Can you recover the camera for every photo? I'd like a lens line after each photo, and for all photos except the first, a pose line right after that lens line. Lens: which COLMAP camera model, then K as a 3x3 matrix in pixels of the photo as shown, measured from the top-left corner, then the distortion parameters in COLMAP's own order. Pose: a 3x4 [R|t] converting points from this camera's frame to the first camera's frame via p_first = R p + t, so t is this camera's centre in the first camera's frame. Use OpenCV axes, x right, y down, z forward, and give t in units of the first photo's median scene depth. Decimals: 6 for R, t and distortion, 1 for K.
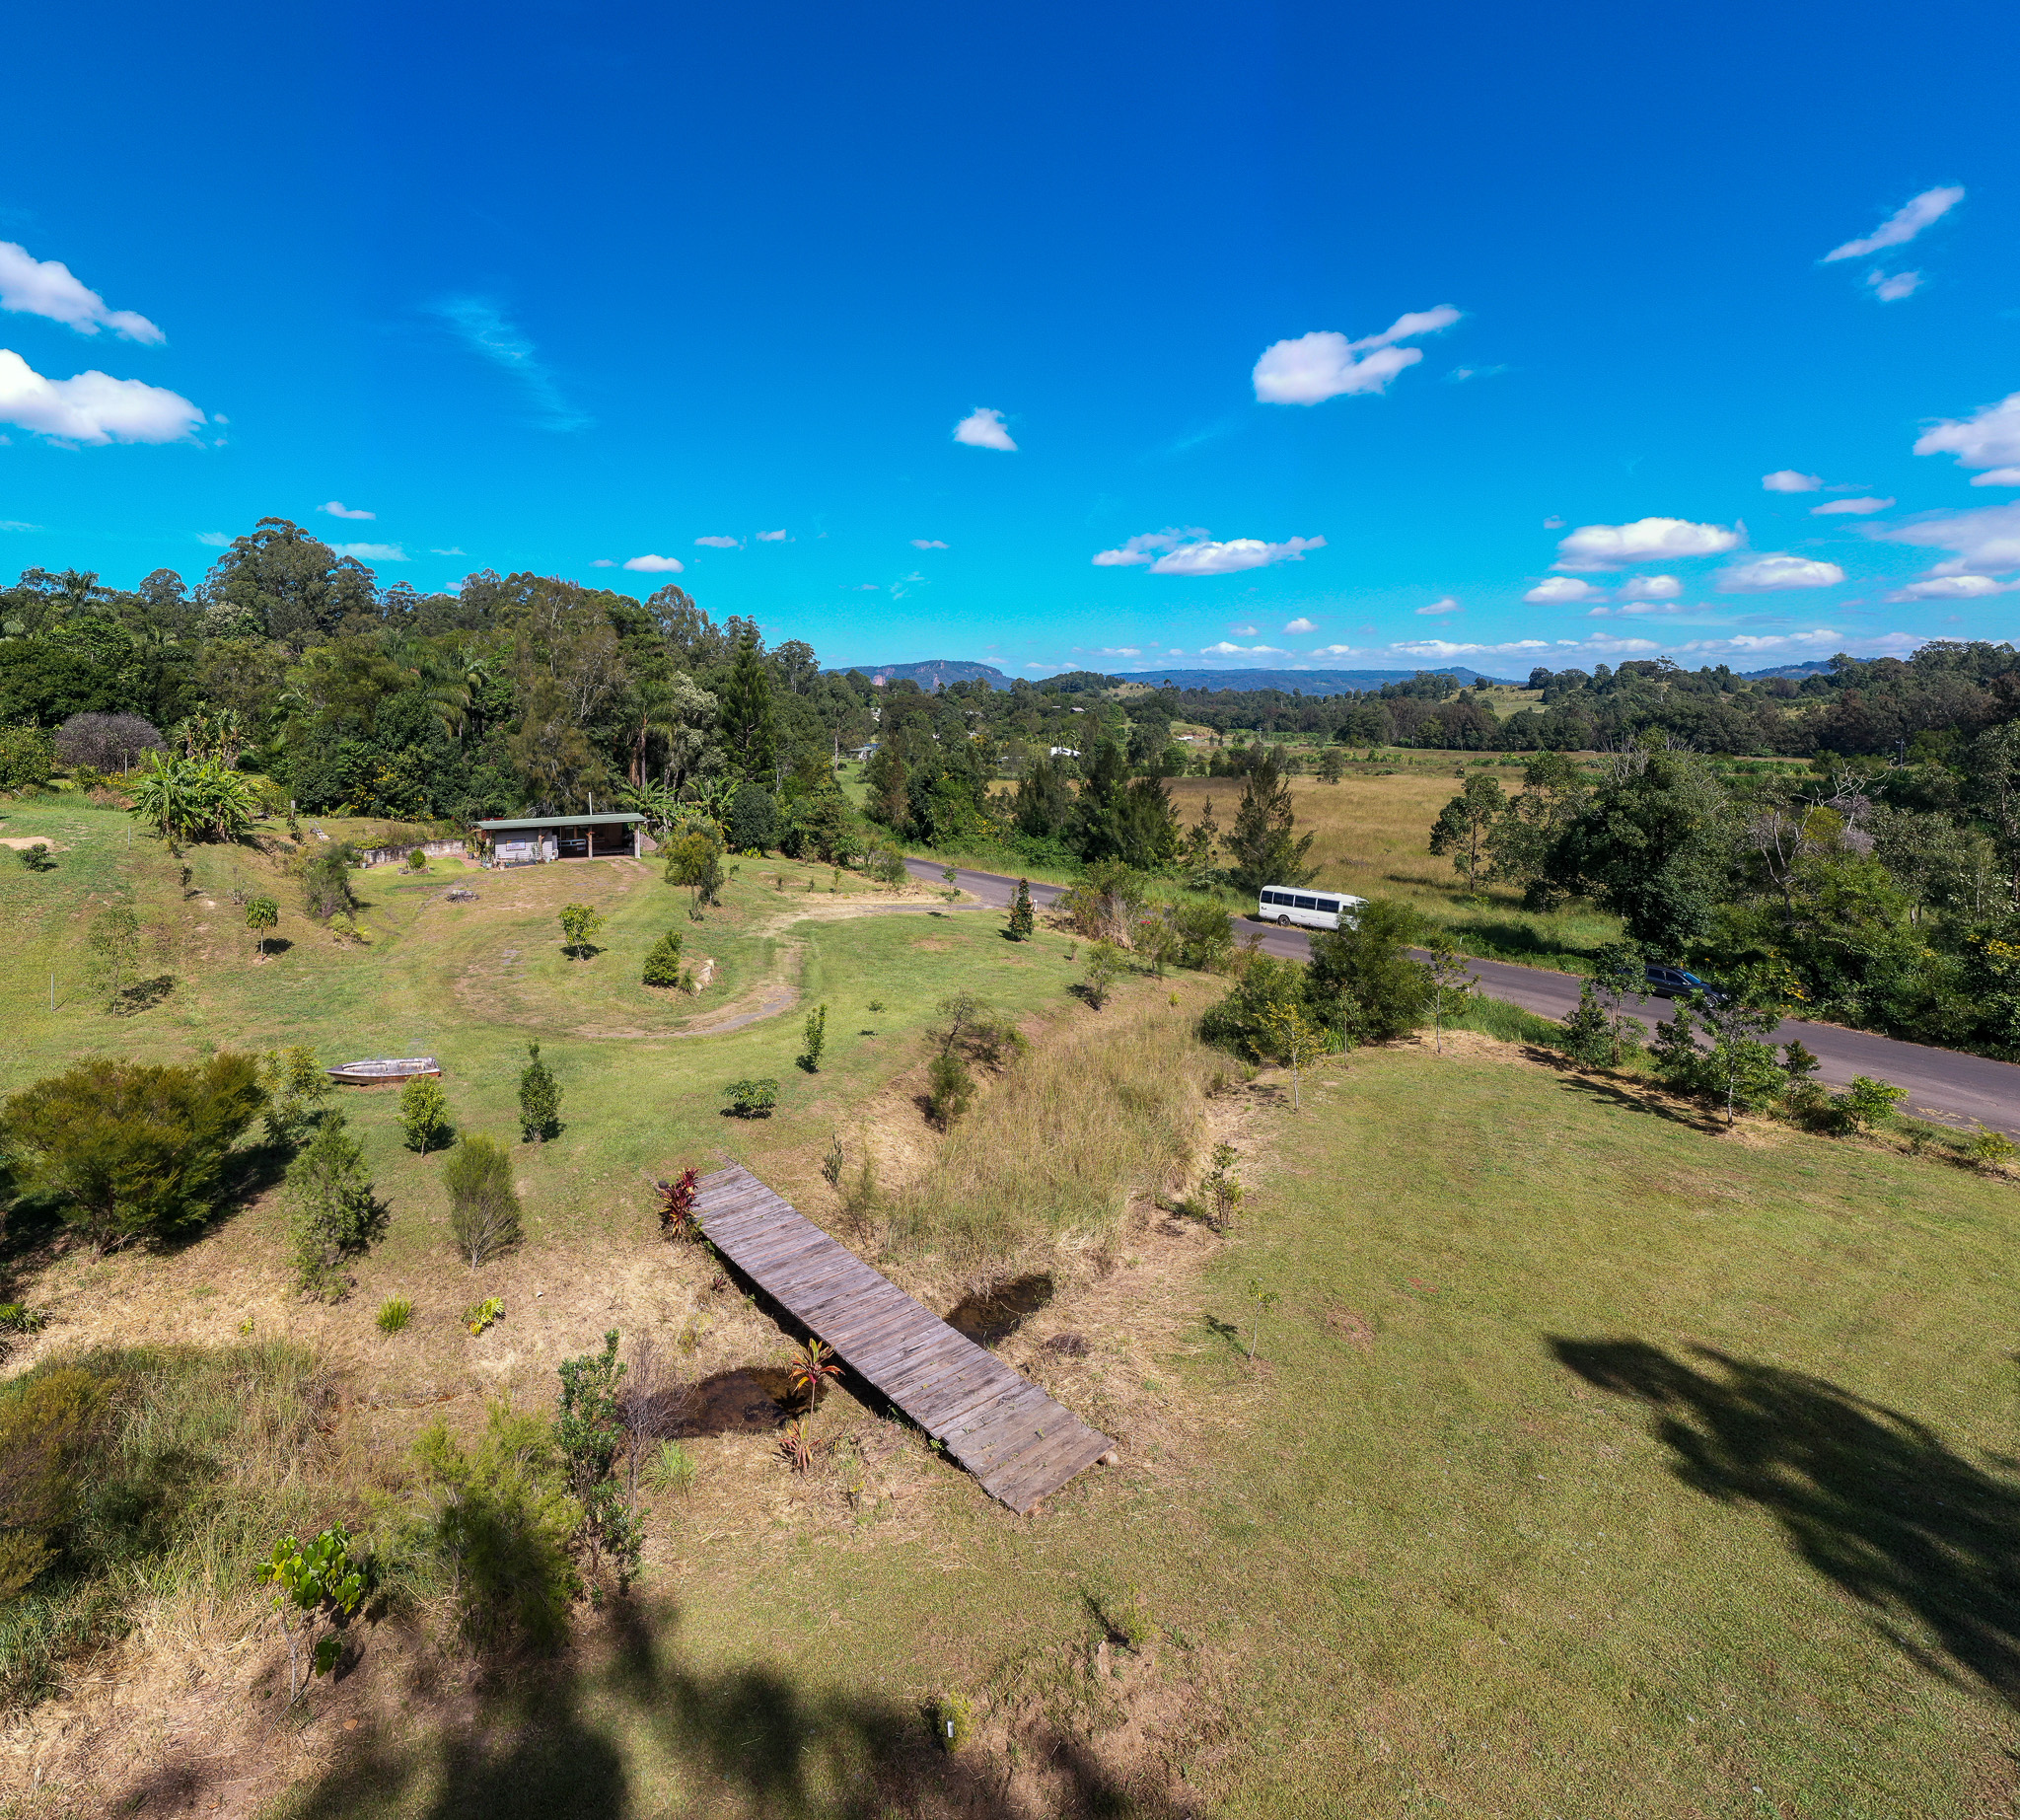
lens RADIAL K [[975.8, 0, 815.1], [0, 975.8, 729.3], [0, 0, 1]] dist [0.013242, 0.002335]
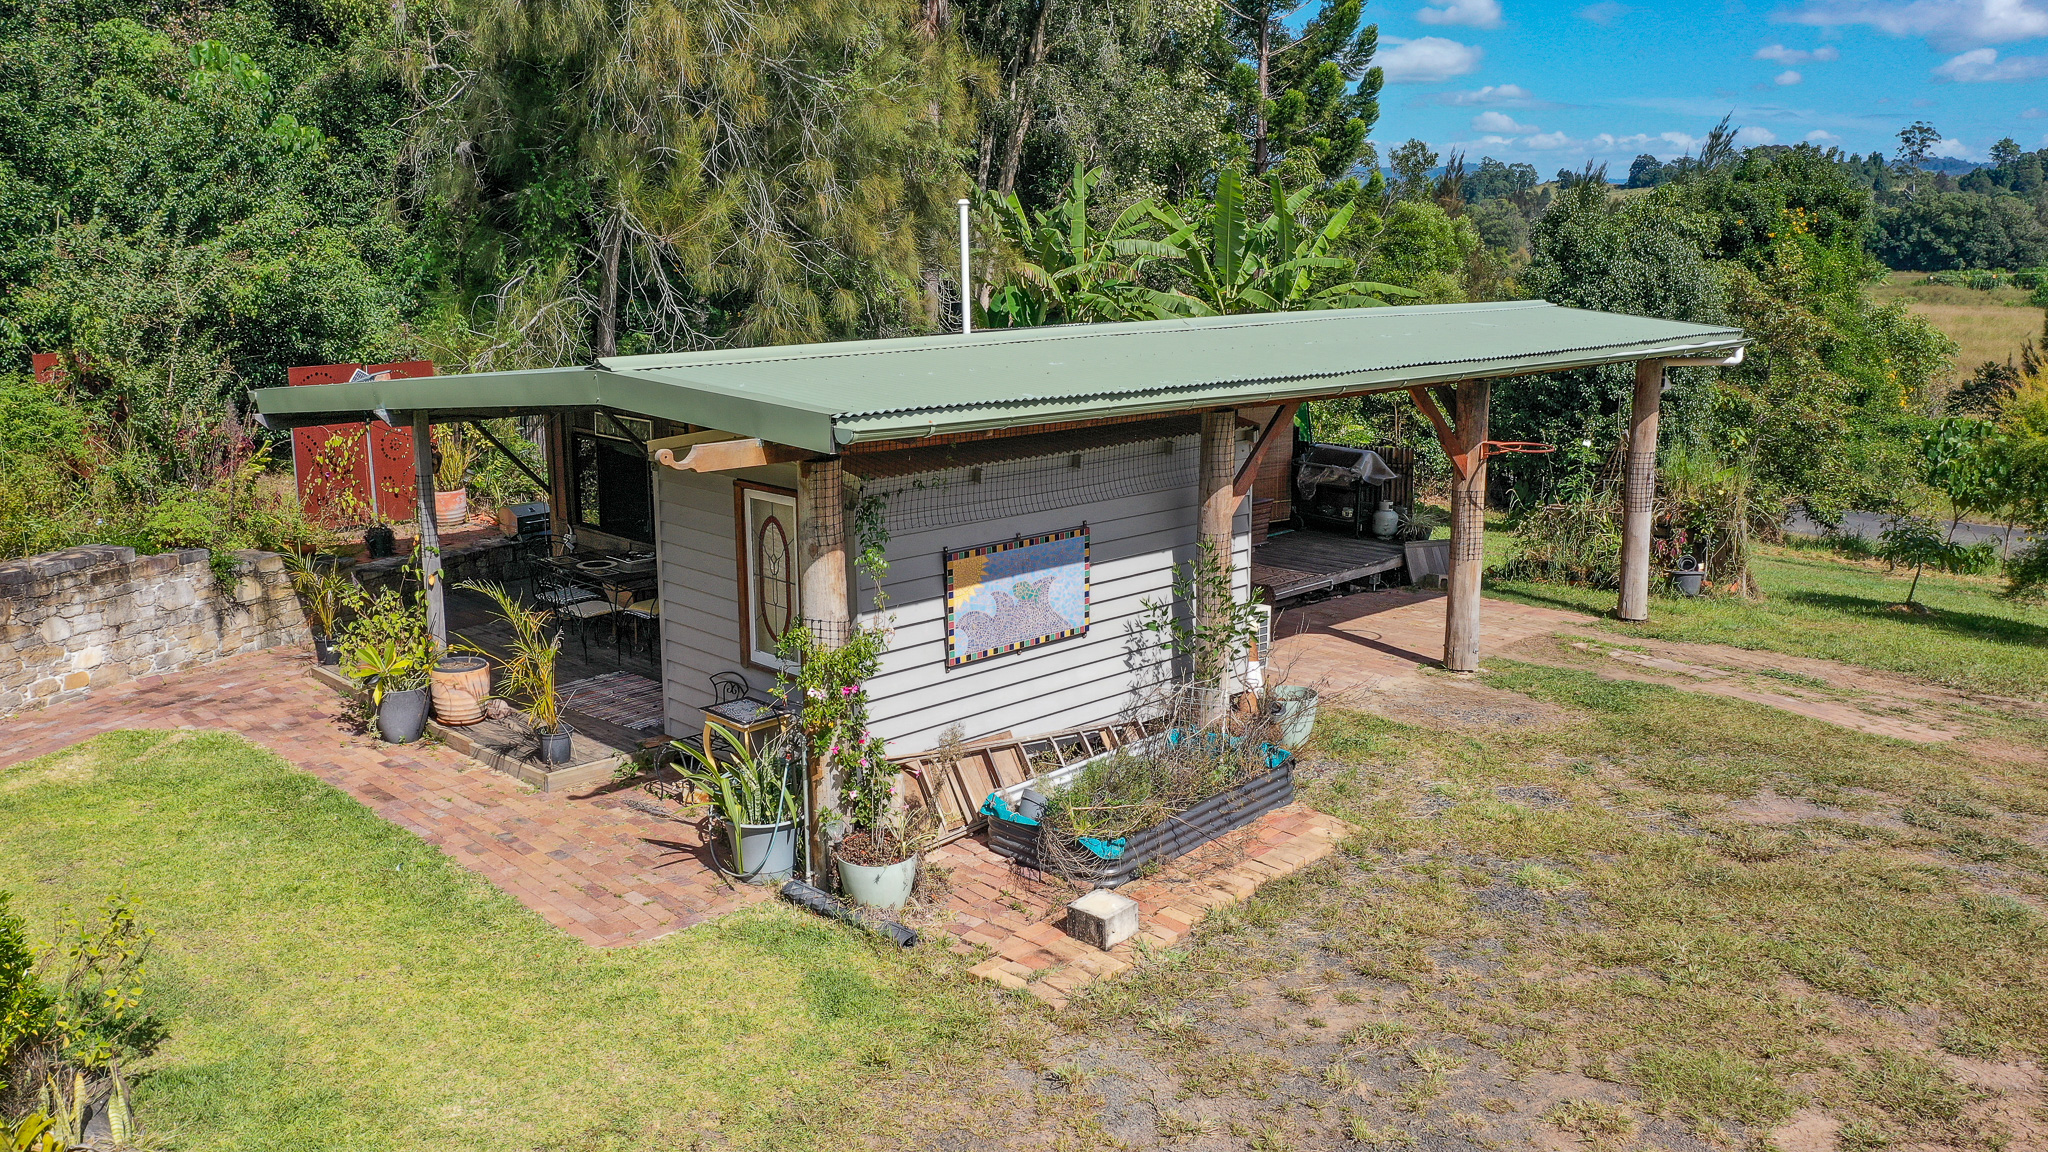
lens RADIAL K [[1601.5, 0, 1023.0], [0, 1601.5, 576.2], [0, 0, 1]] dist [0.004209, -0.011946]
pose [[0.948271, -0.060451, 0.311653, -0.325956], [-0.000827, 0.981229, 0.192843, 0.079597], [-0.317460, -0.183125, 0.930421, 0.788081]]
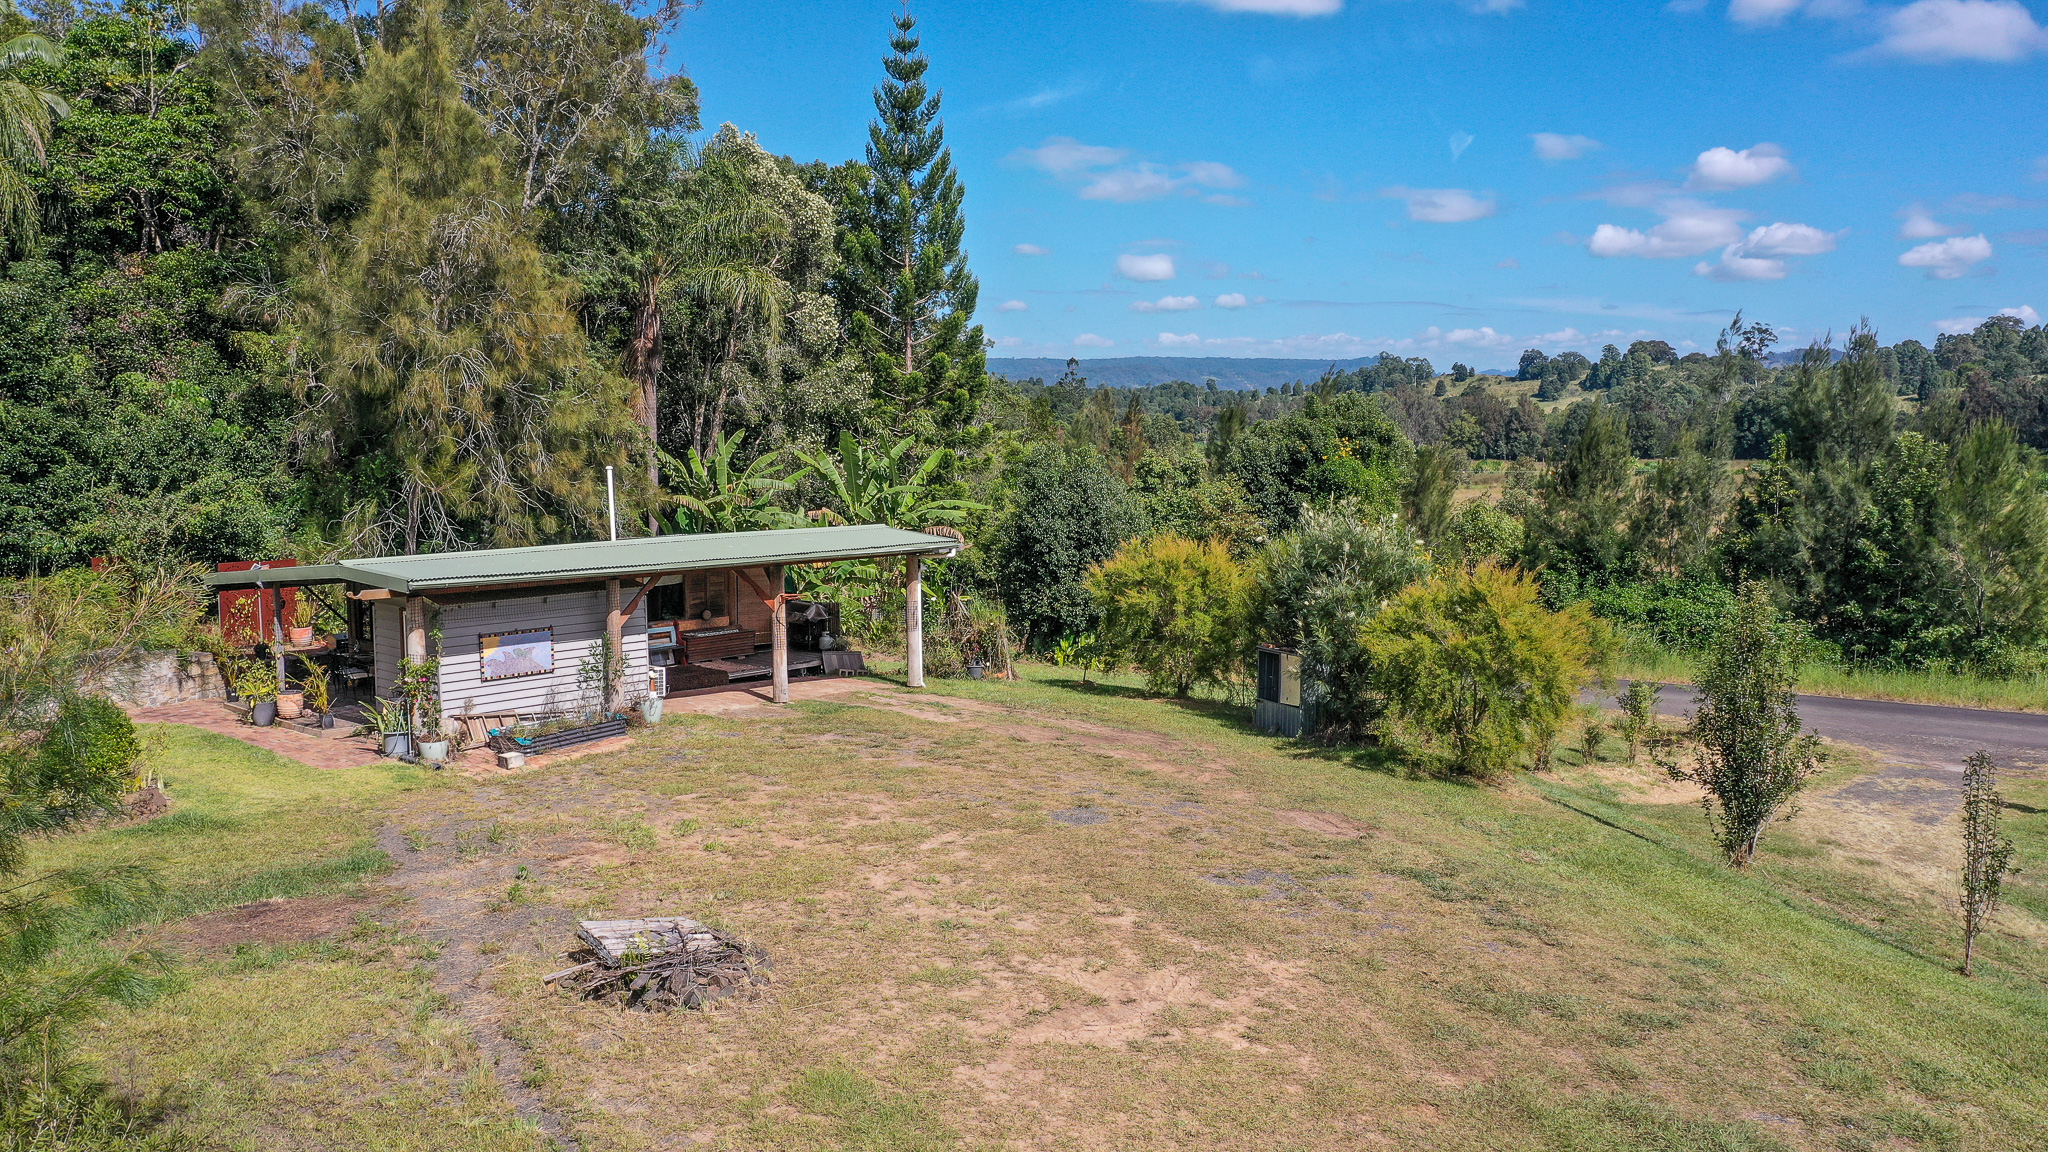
lens RADIAL K [[1601.5, 0, 1021.1], [0, 1601.5, 574.5], [0, 0, 1]] dist [0.004209, -0.011946]
pose [[0.933864, -0.030267, 0.356344, -0.303526], [0.002489, 0.996938, 0.078155, 0.064031], [-0.357619, -0.072099, 0.931080, 0.553989]]
